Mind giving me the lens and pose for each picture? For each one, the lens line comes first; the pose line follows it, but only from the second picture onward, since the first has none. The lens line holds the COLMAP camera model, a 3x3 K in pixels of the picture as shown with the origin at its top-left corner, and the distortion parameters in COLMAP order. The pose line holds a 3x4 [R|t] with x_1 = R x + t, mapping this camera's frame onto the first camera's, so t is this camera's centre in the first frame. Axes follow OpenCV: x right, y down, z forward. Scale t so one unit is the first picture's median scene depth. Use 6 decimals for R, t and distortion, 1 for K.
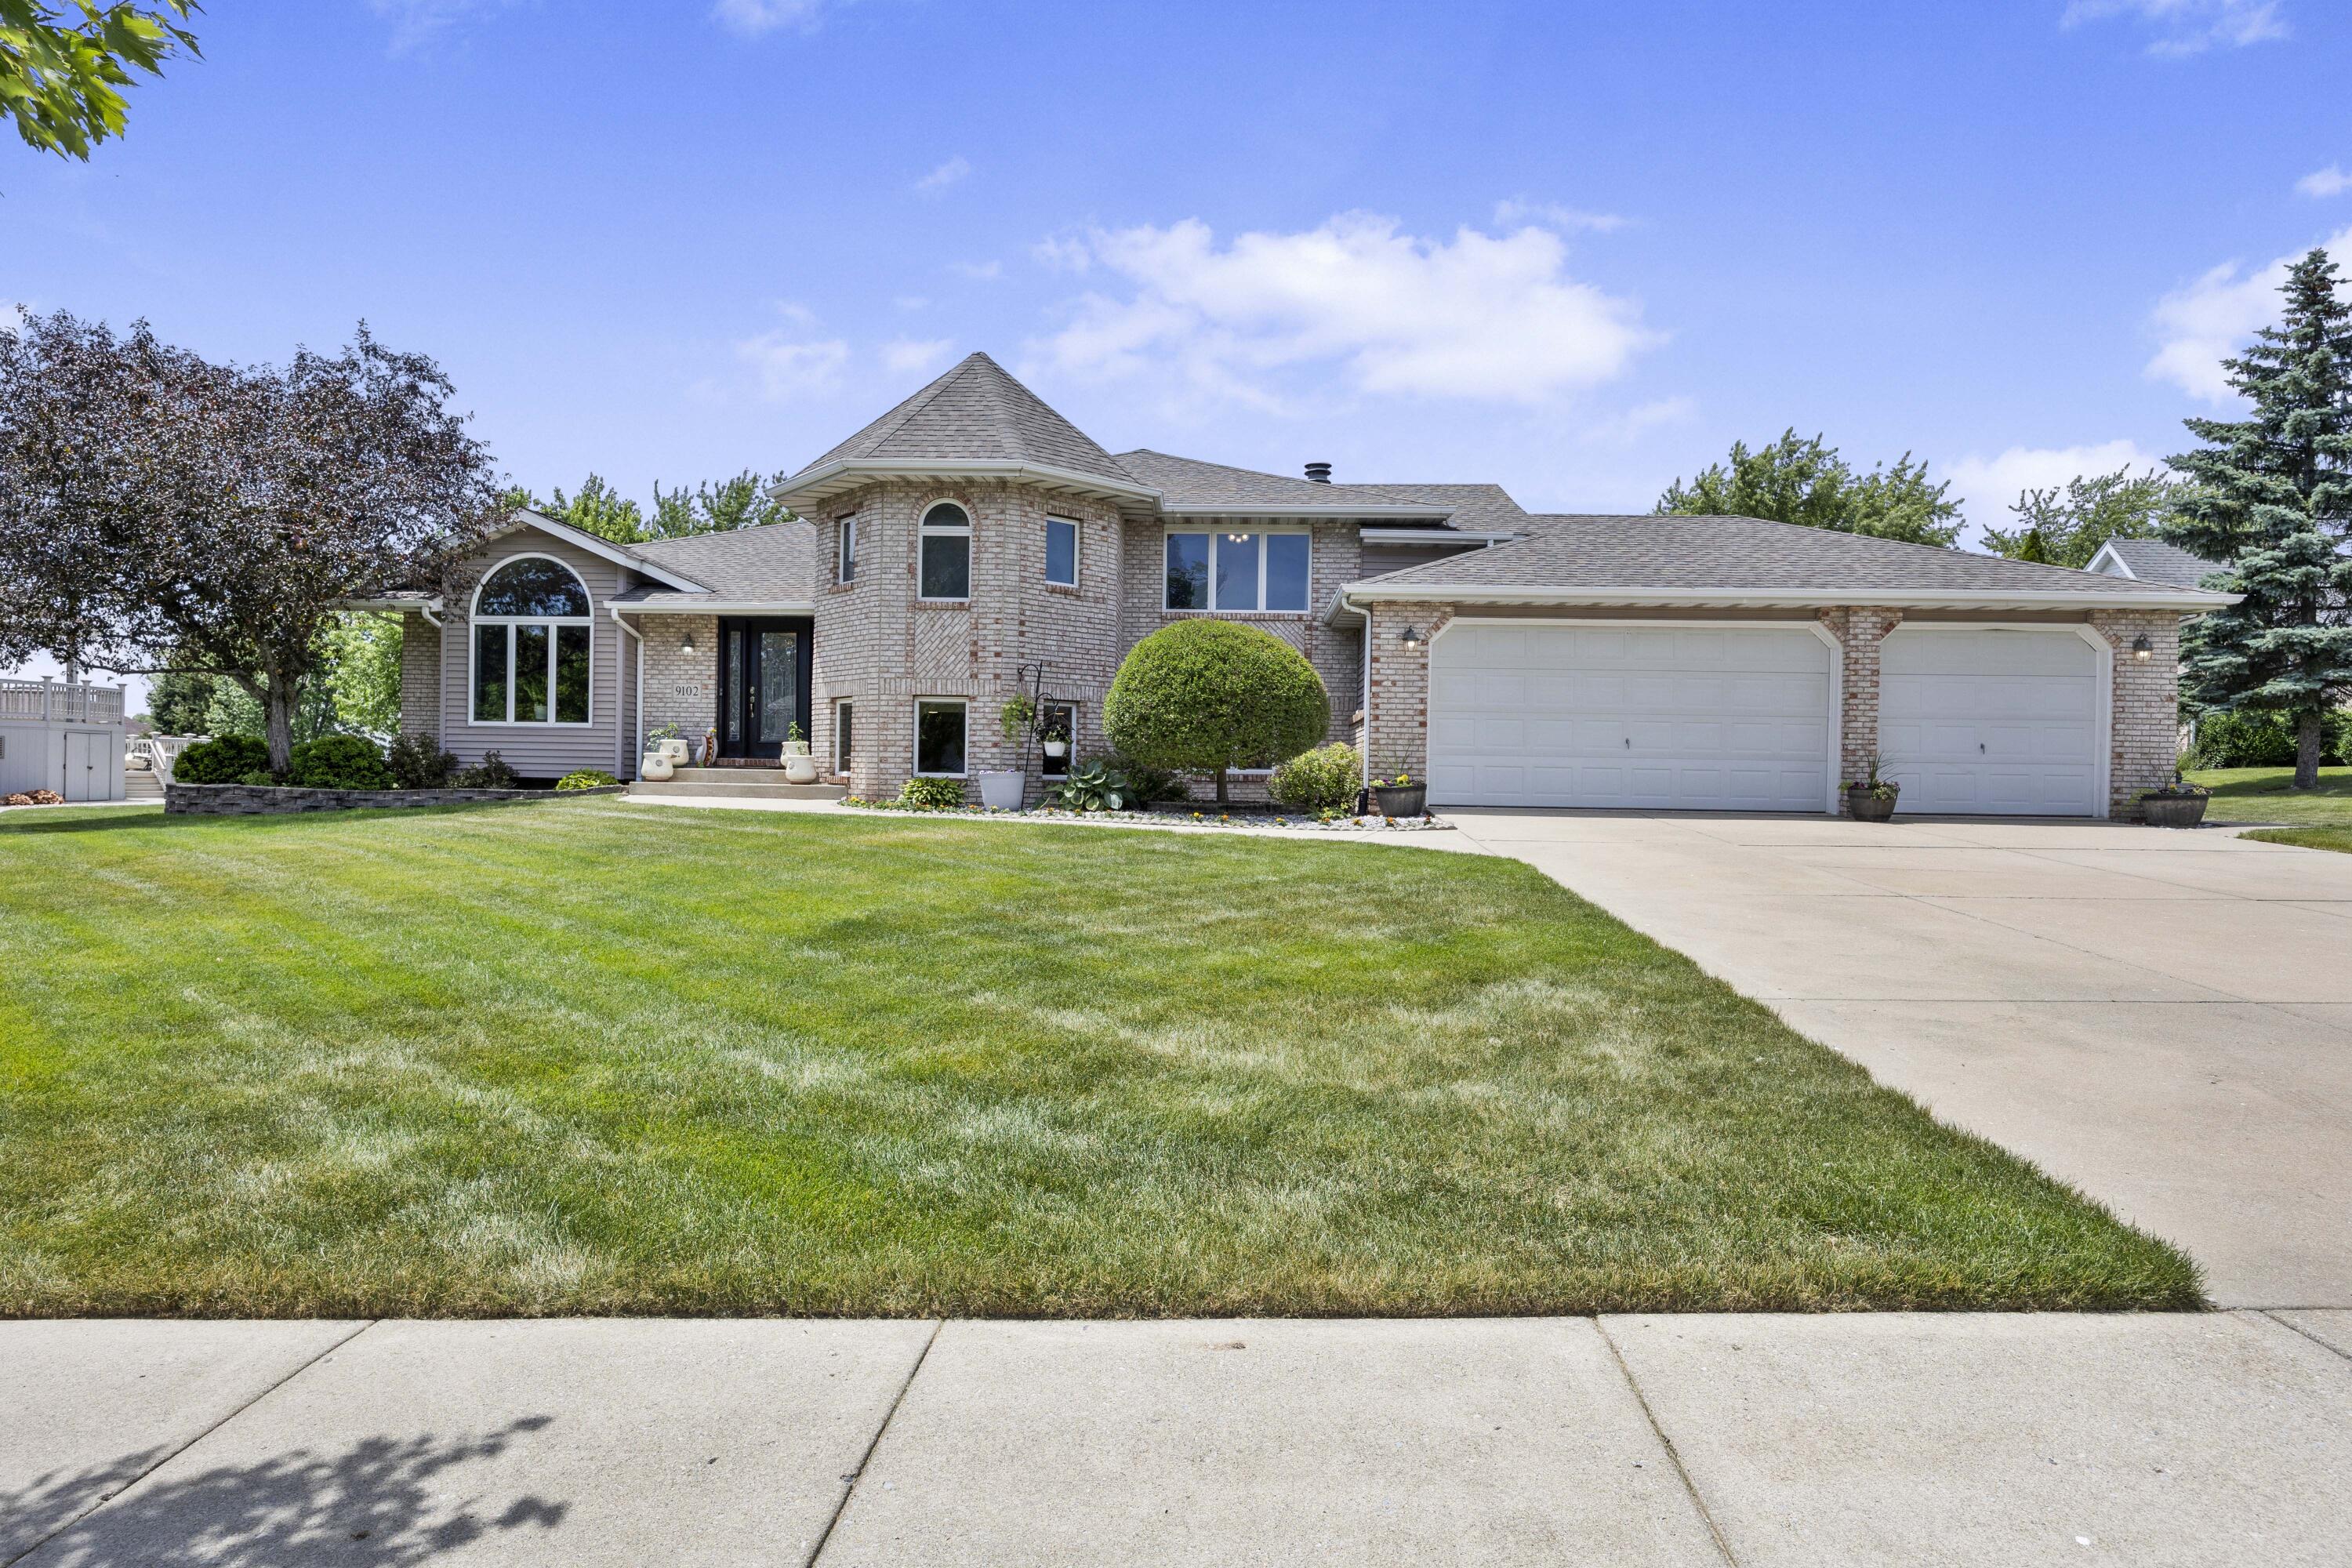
lens RADIAL K [[1291.9, 0, 1176.0], [0, 1291.9, 784.0], [0, 0, 1]] dist [-0.002504, -0.001177]
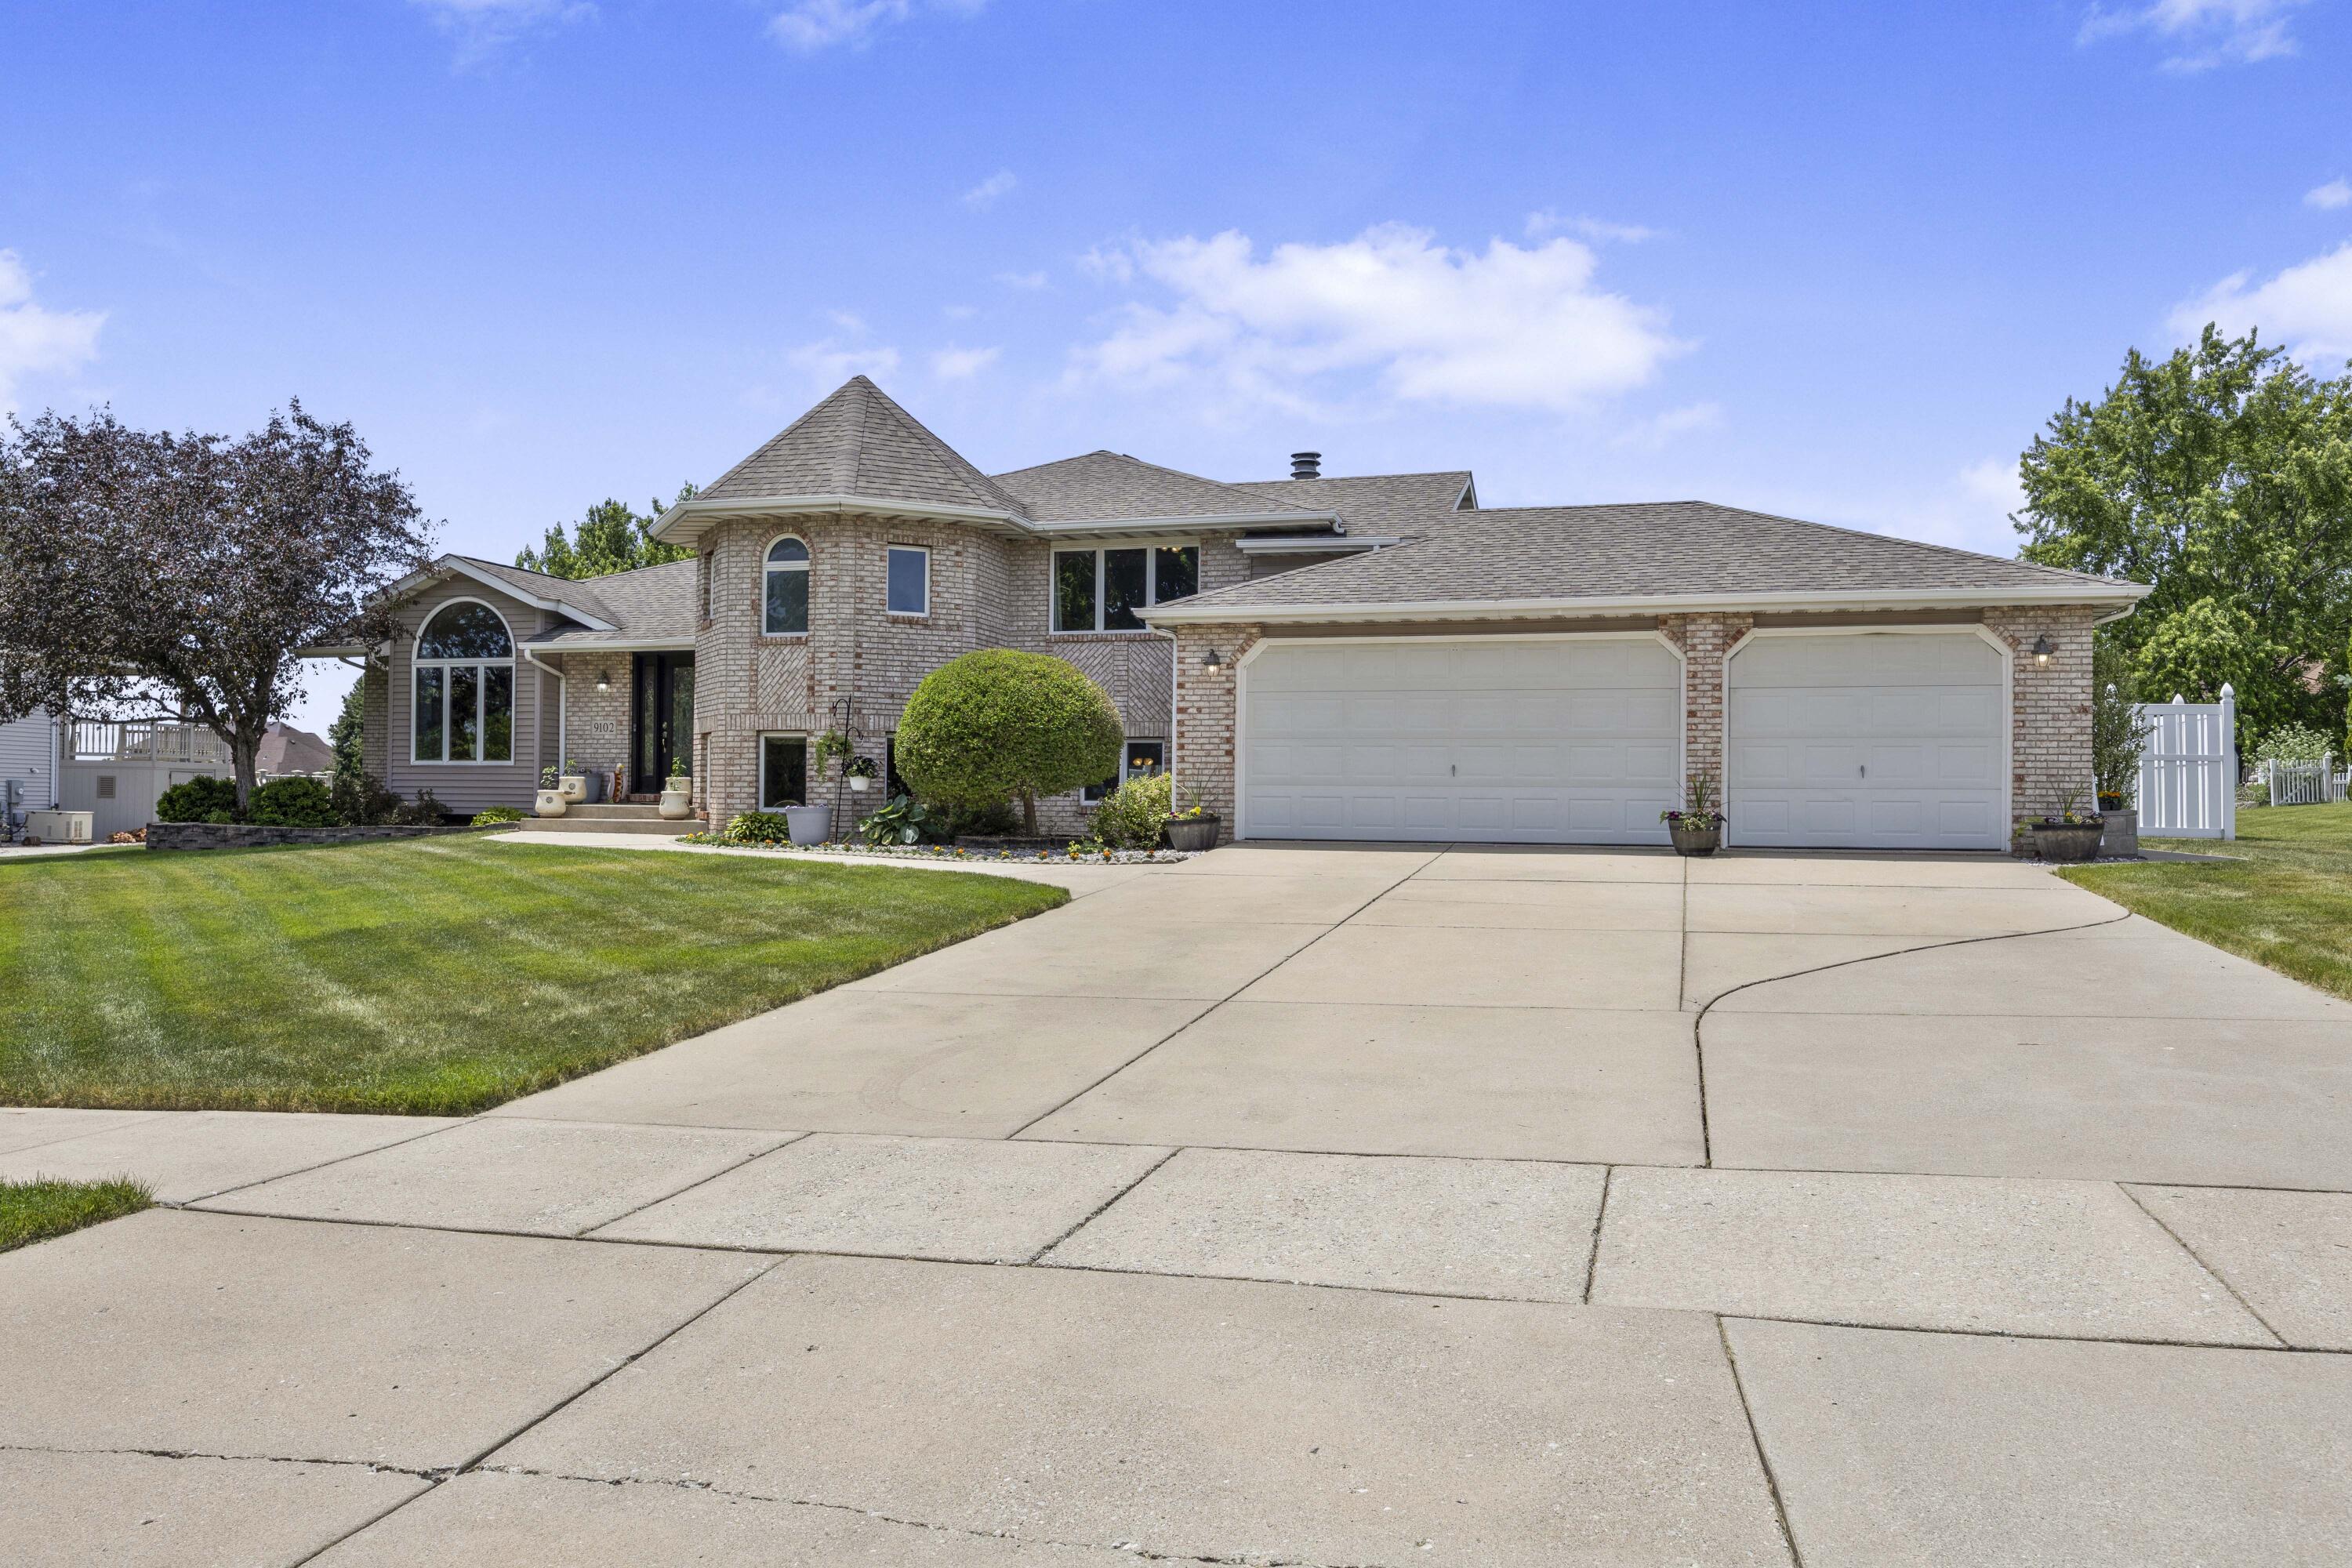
lens RADIAL K [[1672.6, 0, 1176.0], [0, 1672.6, 784.0], [0, 0, 1]] dist [-0.000917, -0.000176]
pose [[0.971396, -0.010241, -0.237243, 0.408199], [0.005842, 0.999798, -0.019239, -0.000260], [0.237392, 0.017303, 0.971260, -0.179495]]
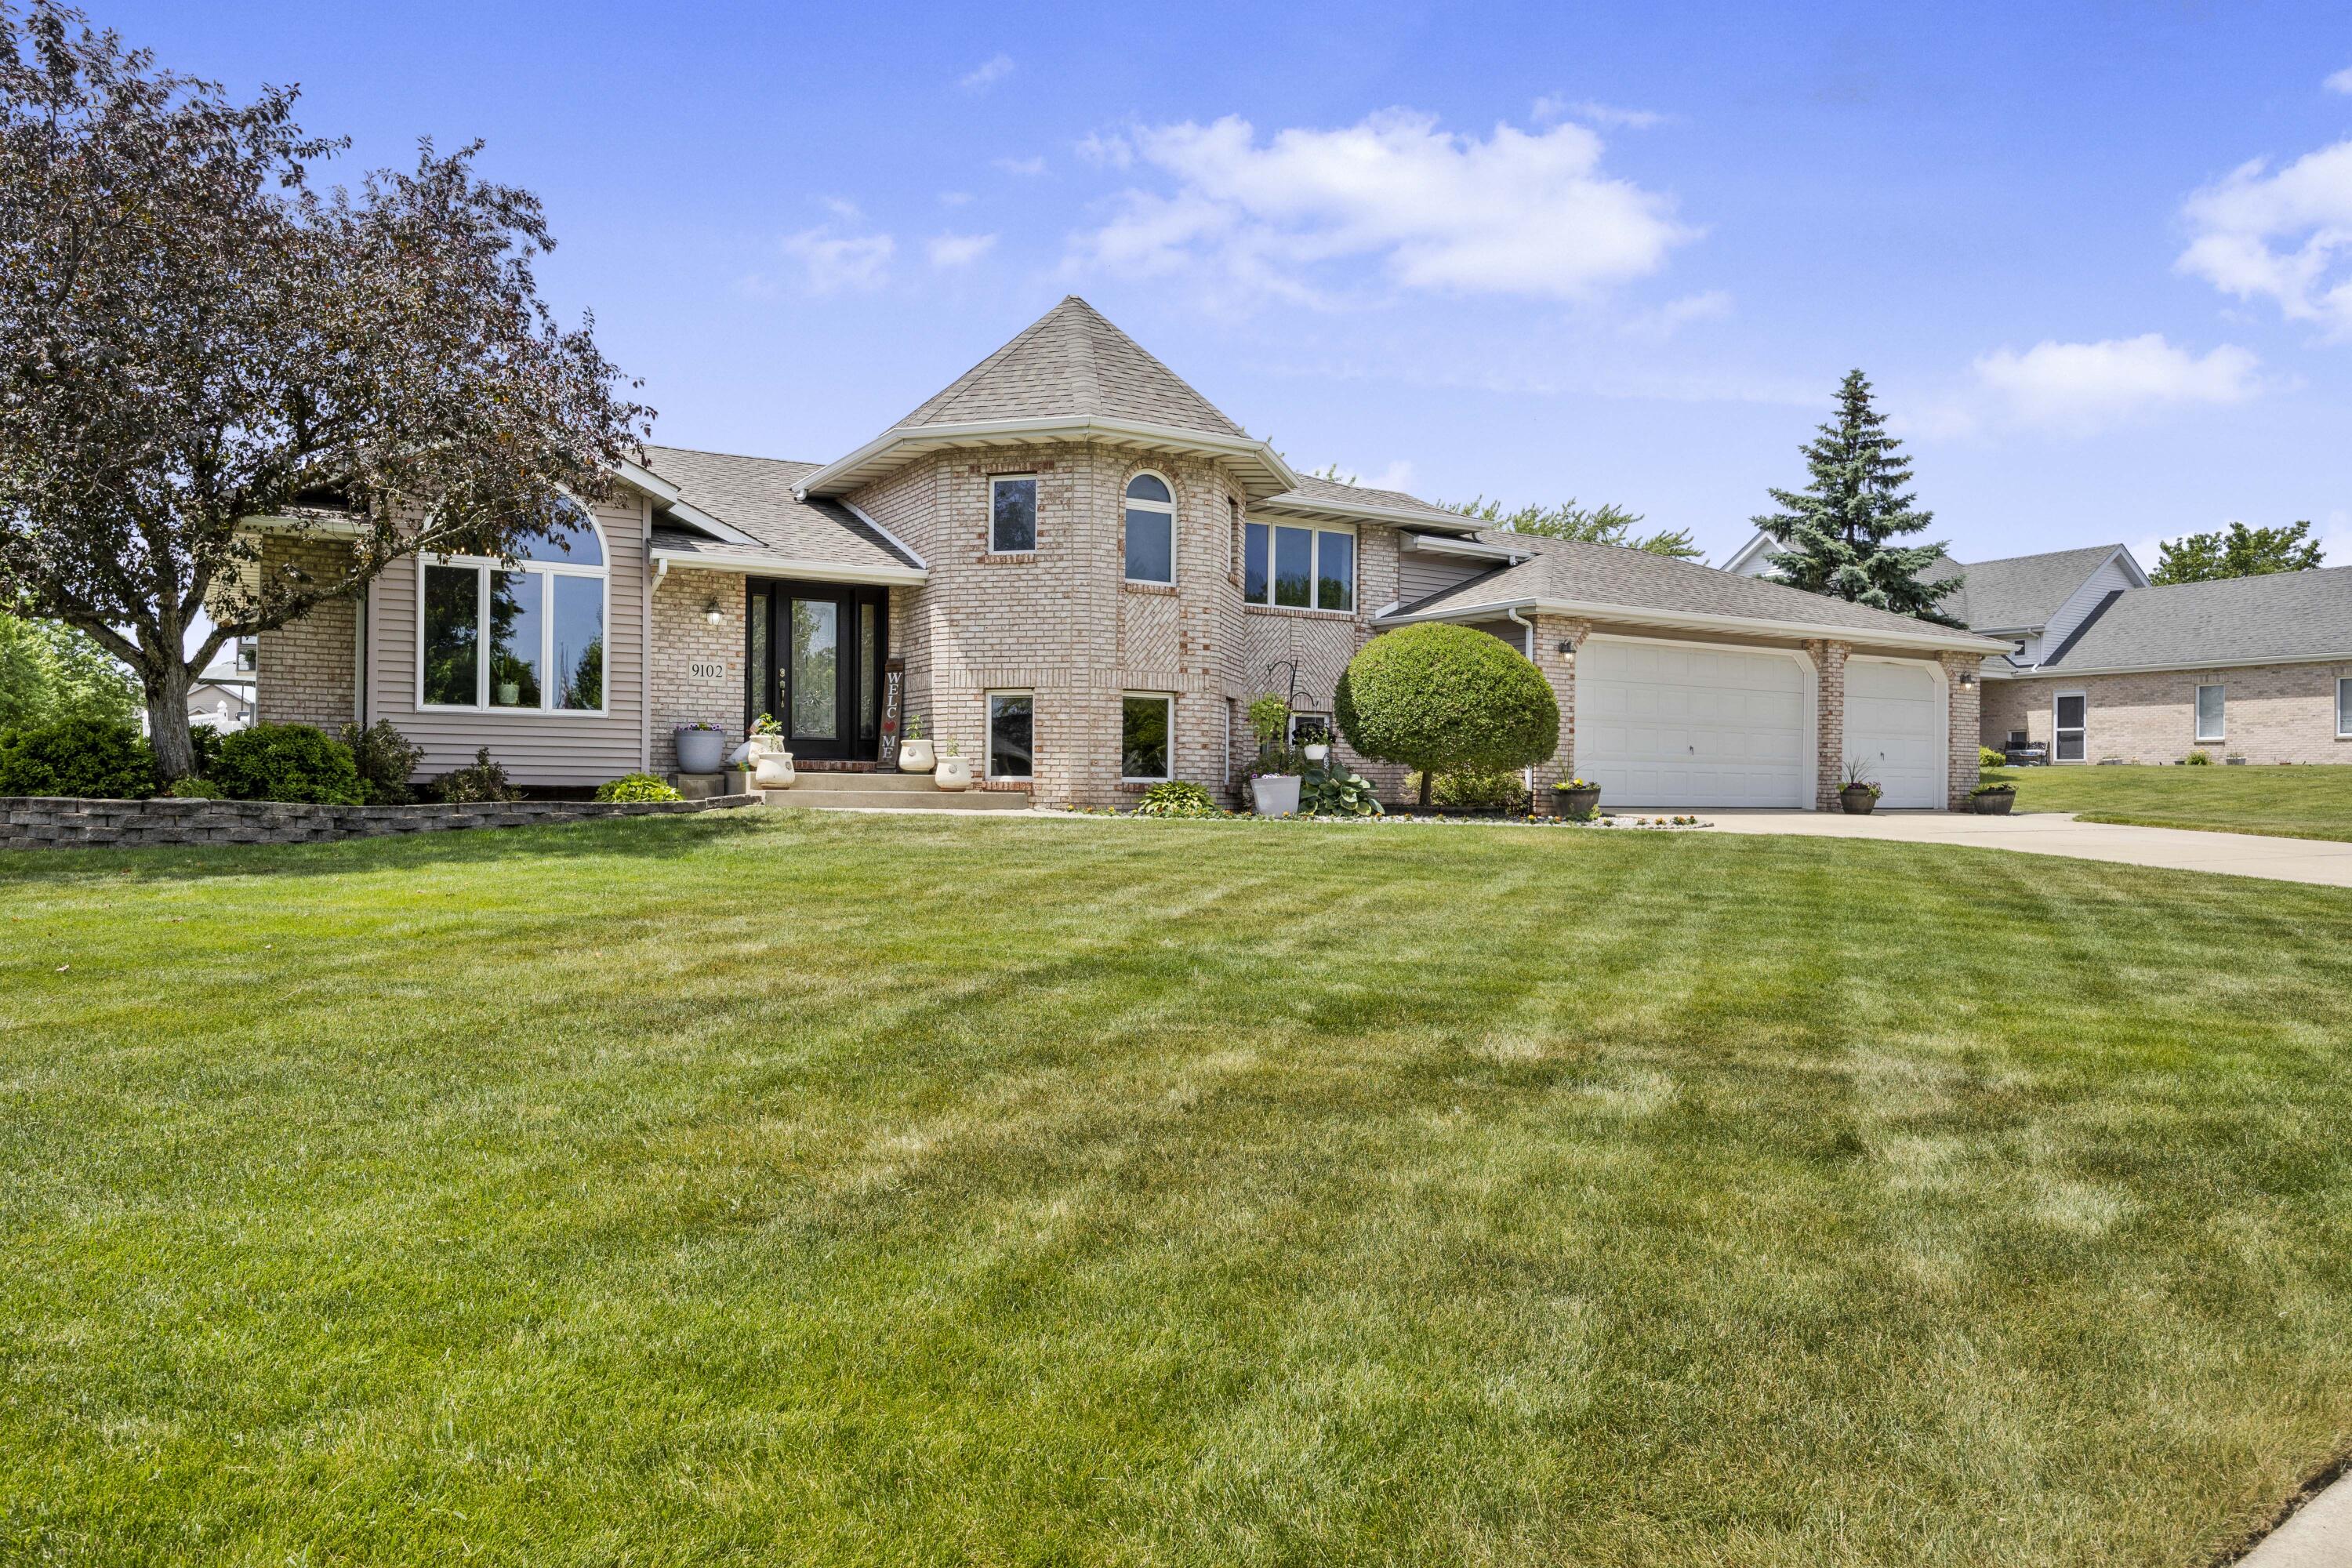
lens RADIAL K [[1558.6, 0, 1176.0], [0, 1558.6, 784.0], [0, 0, 1]] dist [0.009422, 0.001543]
pose [[0.836345, -0.005021, 0.548181, -0.732211], [0.006909, 0.999975, -0.001382, -0.002360], [-0.548161, 0.004943, 0.836358, 0.088922]]
